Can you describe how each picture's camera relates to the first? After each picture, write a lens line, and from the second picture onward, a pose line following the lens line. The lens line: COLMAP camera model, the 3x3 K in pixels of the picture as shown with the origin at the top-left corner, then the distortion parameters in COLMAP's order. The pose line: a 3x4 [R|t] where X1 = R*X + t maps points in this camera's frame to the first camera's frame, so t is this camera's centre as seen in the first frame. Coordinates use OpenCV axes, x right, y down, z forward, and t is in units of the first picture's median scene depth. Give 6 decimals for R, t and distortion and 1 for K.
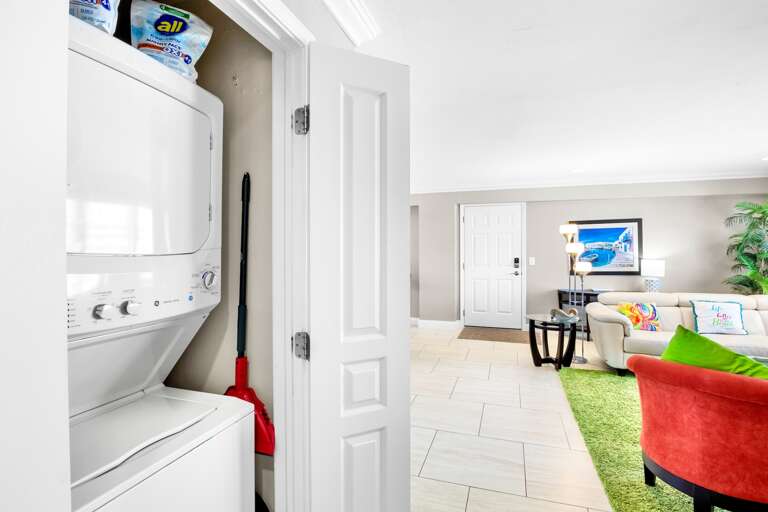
lens RADIAL K [[371.9, 0, 384.0], [0, 371.9, 256.0], [0, 0, 1]] dist [-0.019063, -0.000036]
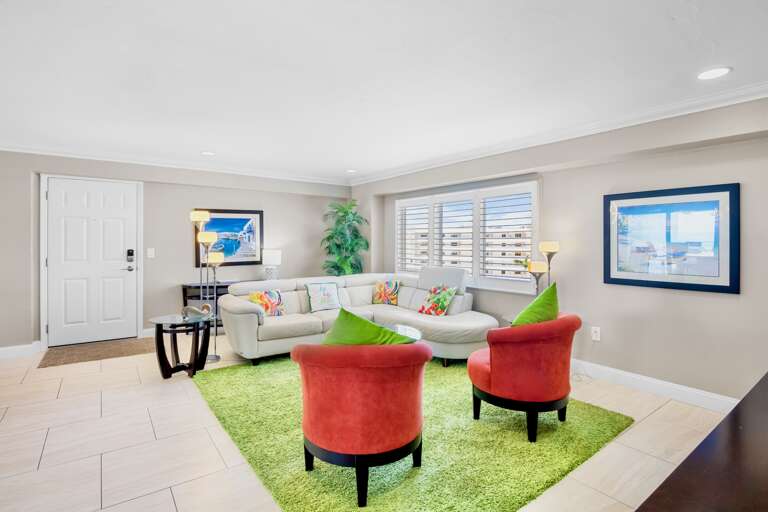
lens RADIAL K [[384.7, 0, 383.7], [0, 384.7, 244.5], [0, 0, 1]] dist [-0.019815, -0.000268]
pose [[0.572991, -0.001440, 0.819560, -0.008899], [0.009190, 0.999947, -0.004668, 0.004543], [-0.819510, 0.010206, 0.572974, 0.102290]]
